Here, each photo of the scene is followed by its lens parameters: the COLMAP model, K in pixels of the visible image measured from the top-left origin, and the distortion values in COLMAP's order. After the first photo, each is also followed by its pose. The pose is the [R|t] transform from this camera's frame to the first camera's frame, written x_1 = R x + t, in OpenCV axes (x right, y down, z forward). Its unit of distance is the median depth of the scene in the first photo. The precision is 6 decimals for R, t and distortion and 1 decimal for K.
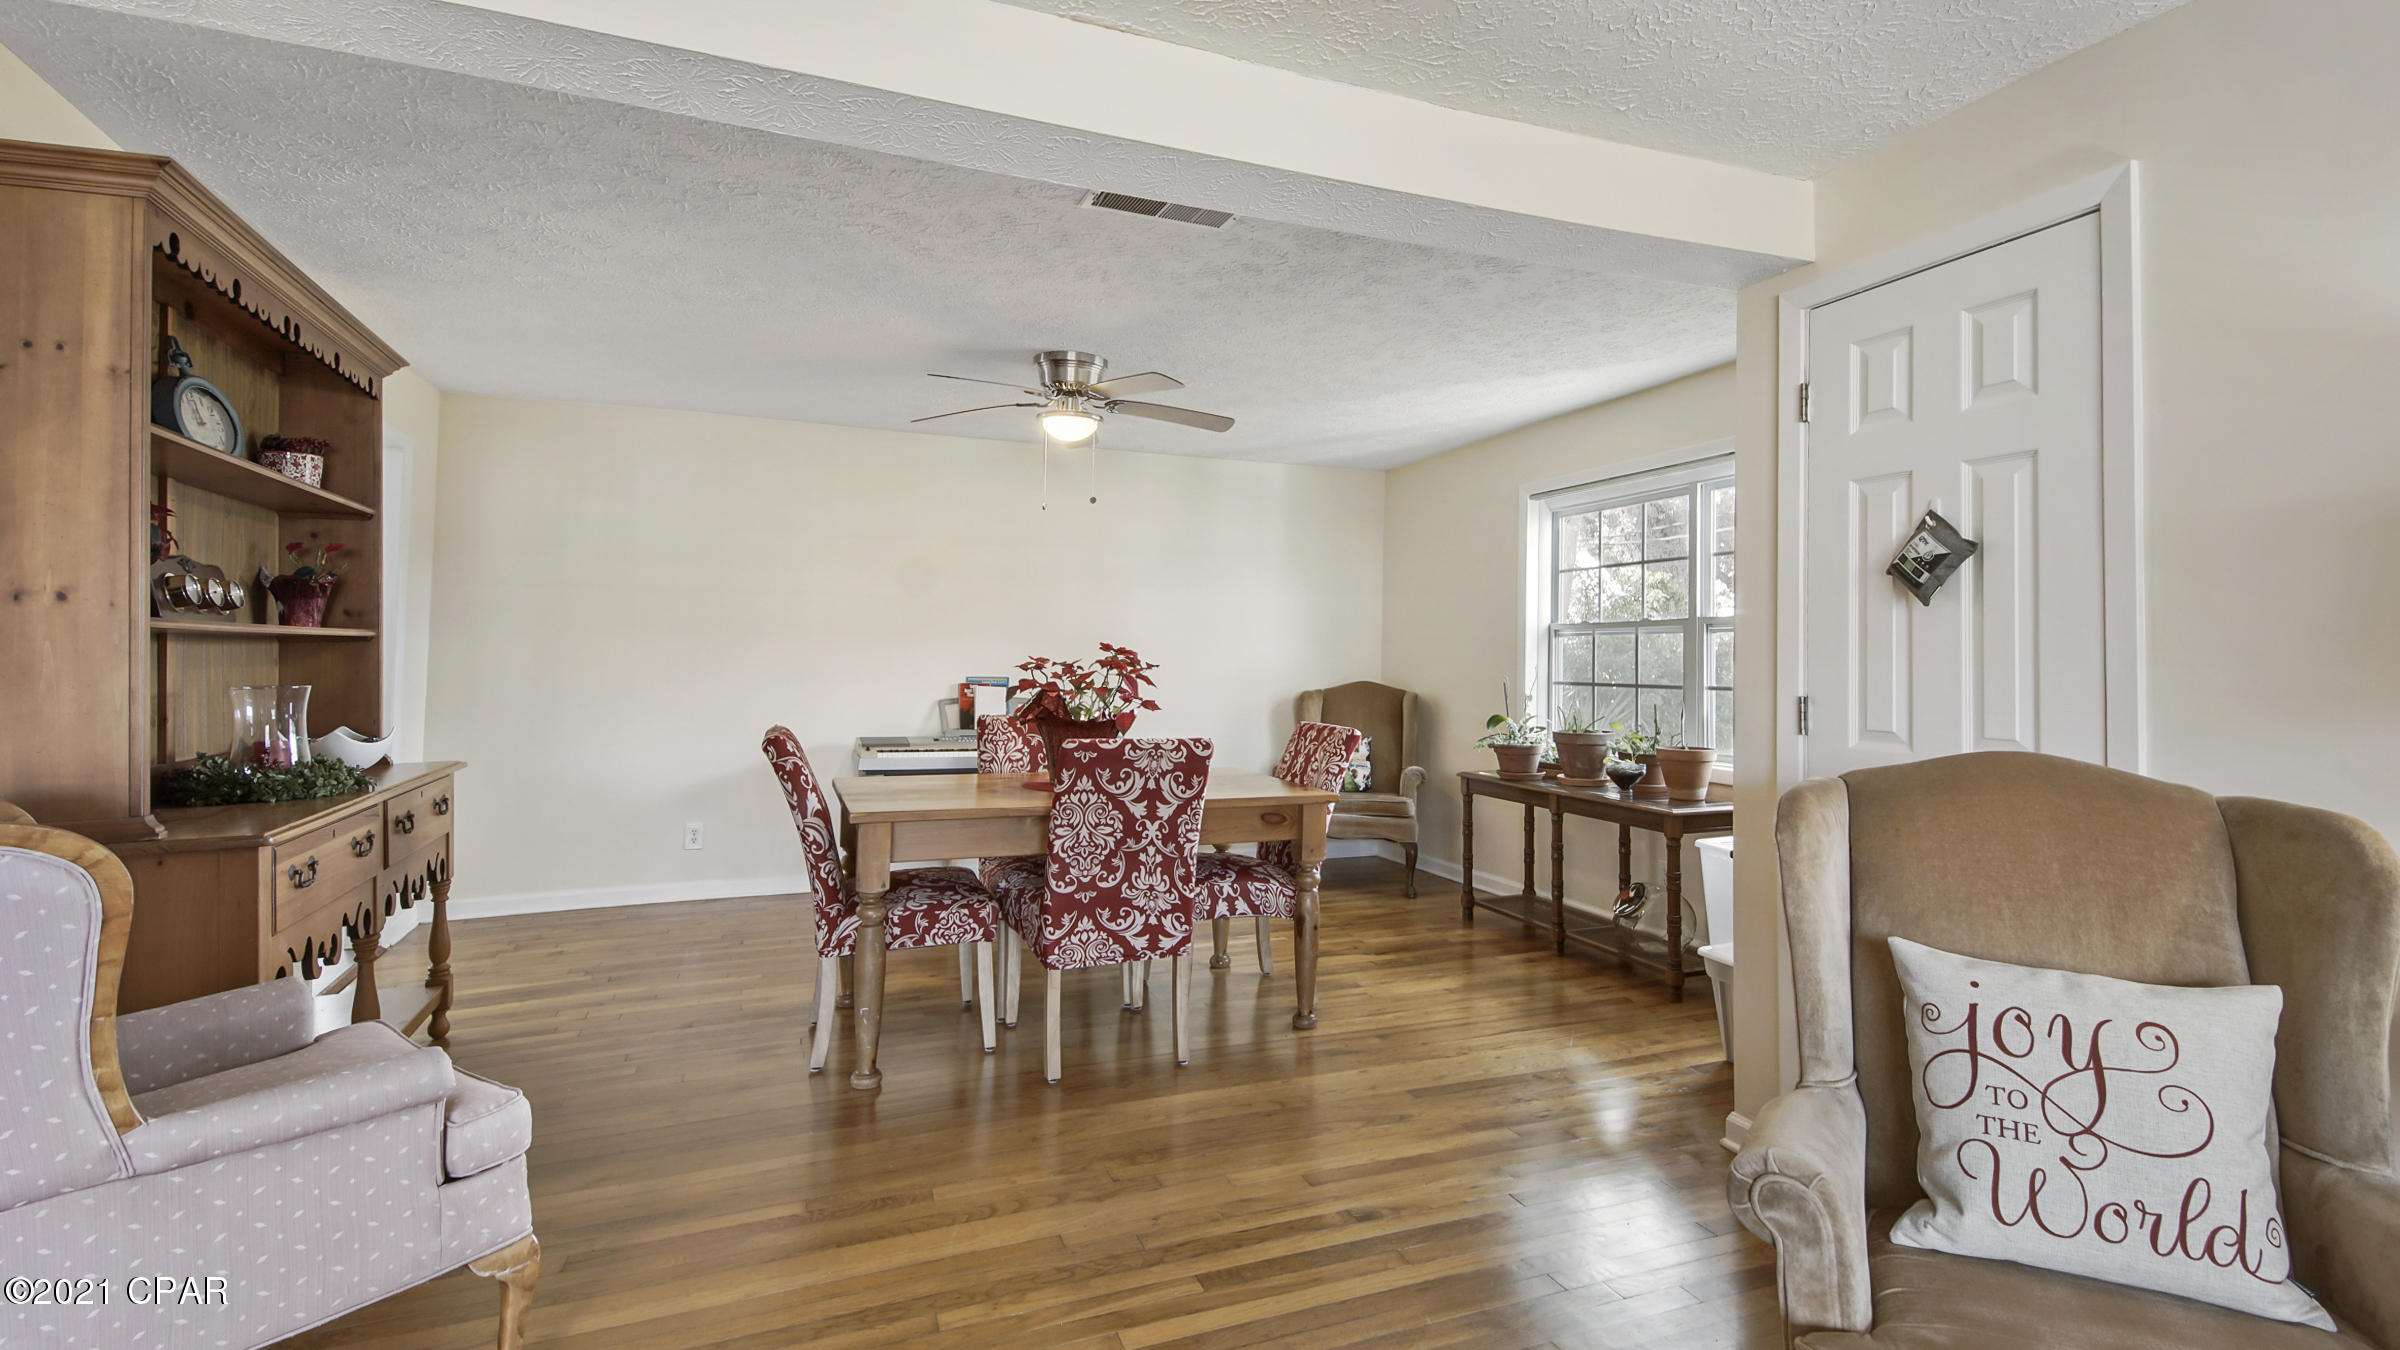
lens RADIAL K [[1050.6, 0, 1194.1], [0, 1050.6, 630.0], [0, 0, 1]] dist [0.018959, -0.019000]
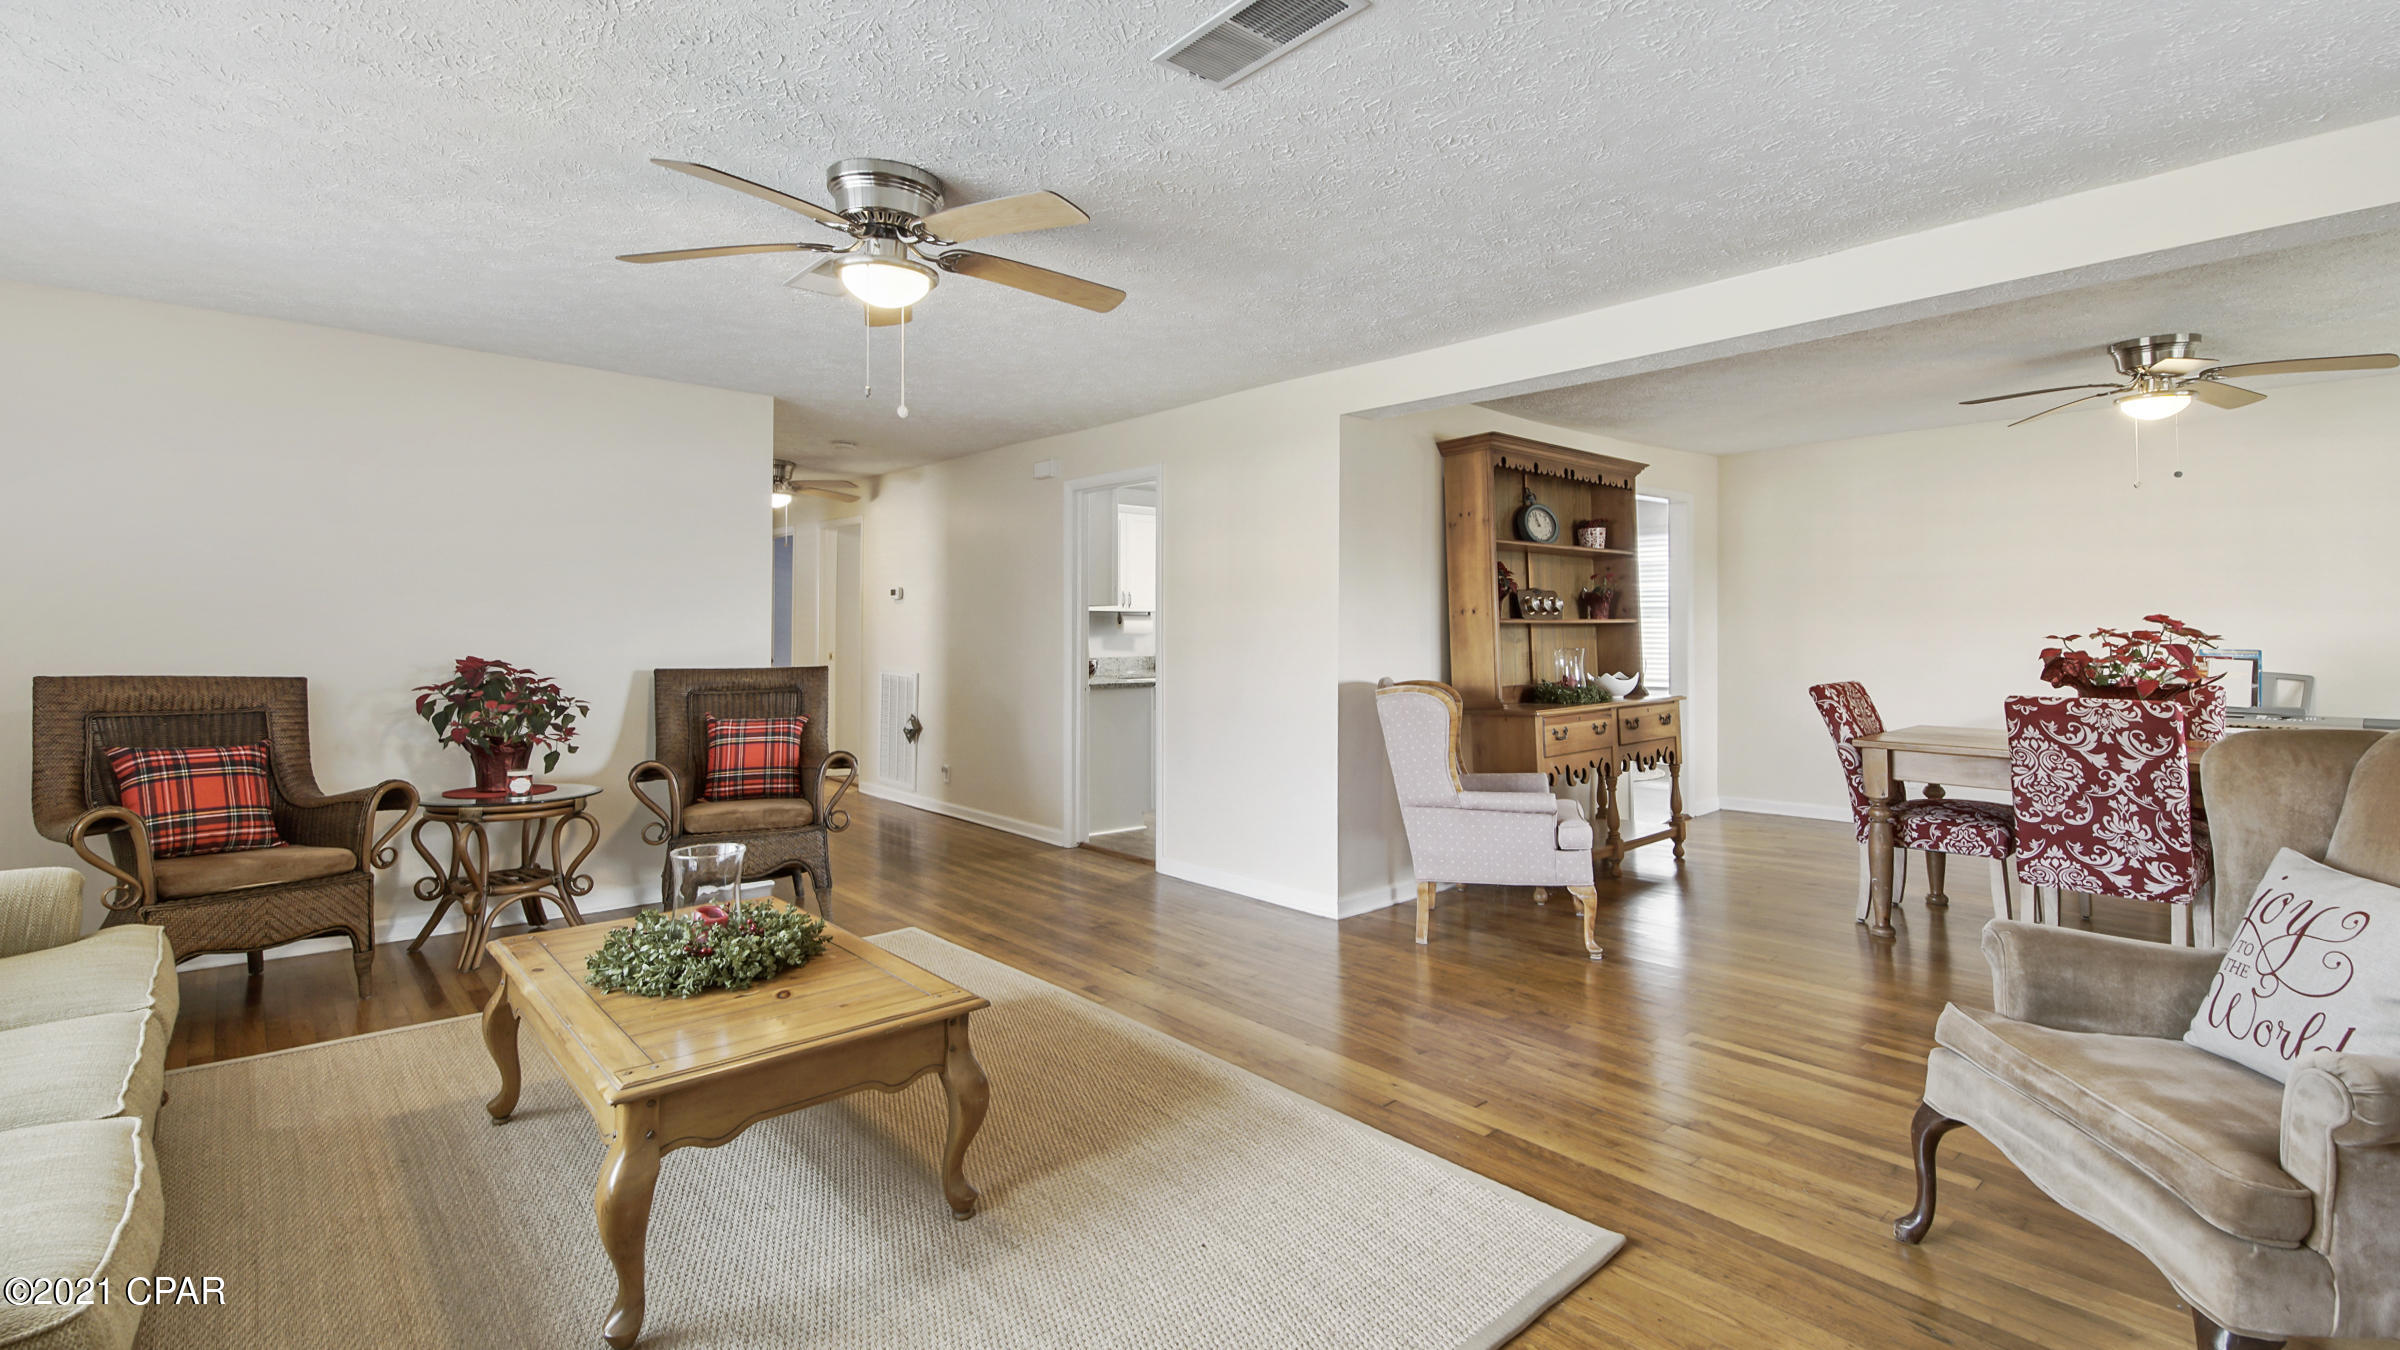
lens RADIAL K [[1082.6, 0, 1196.8], [0, 1082.6, 651.3], [0, 0, 1]] dist [0.040678, -0.023071]
pose [[0.334996, 0.006103, -0.942200, 0.746019], [0.031569, 0.999345, 0.017697, -0.001707], [0.941691, -0.035672, 0.334584, -0.330283]]
